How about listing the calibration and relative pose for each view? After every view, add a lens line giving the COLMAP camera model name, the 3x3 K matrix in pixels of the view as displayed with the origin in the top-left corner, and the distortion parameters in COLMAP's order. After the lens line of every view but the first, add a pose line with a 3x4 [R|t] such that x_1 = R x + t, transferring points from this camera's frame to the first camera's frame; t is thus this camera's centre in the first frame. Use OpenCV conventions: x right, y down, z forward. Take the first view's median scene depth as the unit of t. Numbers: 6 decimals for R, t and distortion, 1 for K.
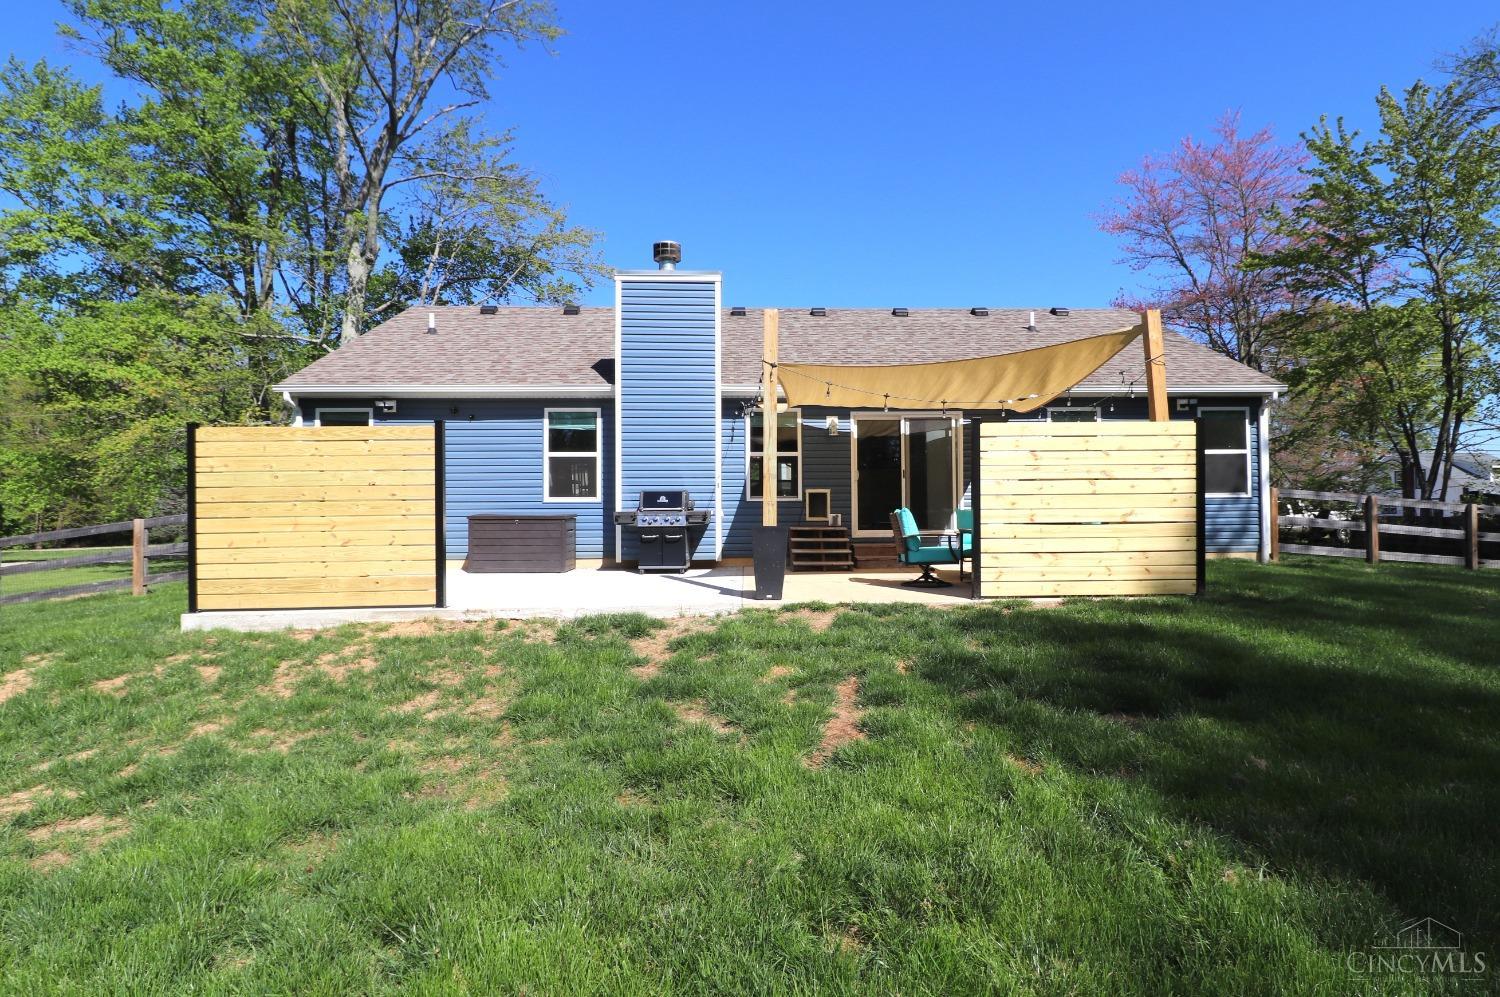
lens RADIAL K [[765.3, 0, 760.2], [0, 765.3, 496.2], [0, 0, 1]] dist [-0.013096, -0.002958]
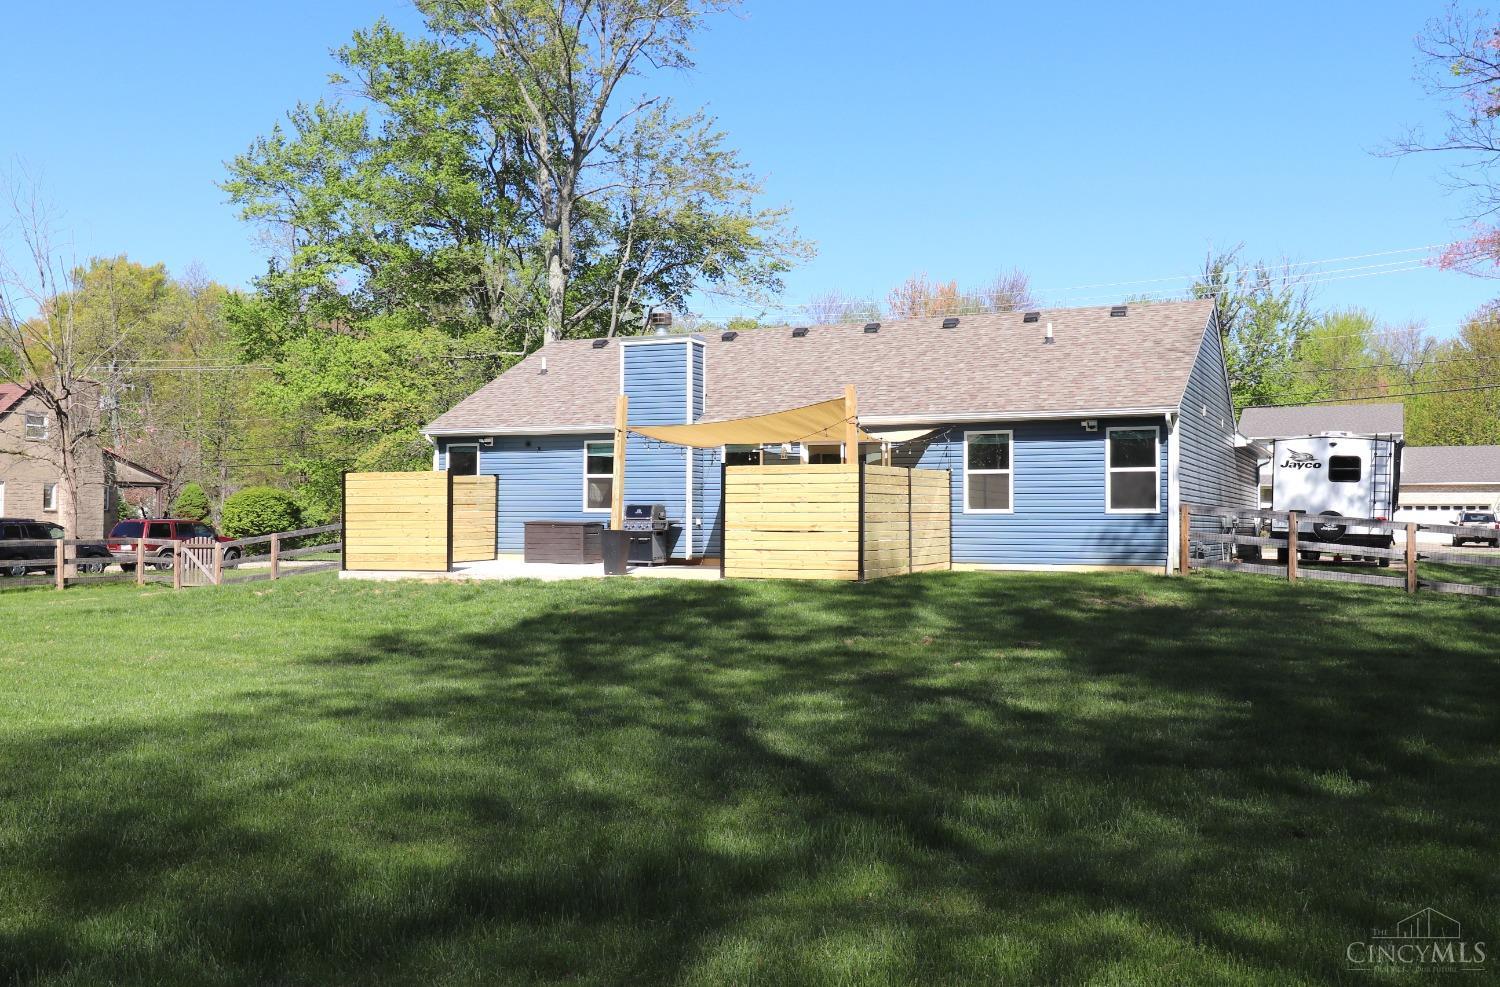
lens RADIAL K [[1269.7, 0, 735.3], [0, 1269.7, 504.0], [0, 0, 1]] dist [0.020959, 0.005005]
pose [[0.888561, 0.005869, -0.458721, 0.961706], [-0.002051, 0.999959, 0.008822, -0.026000], [0.458754, -0.006898, 0.888537, -0.837739]]
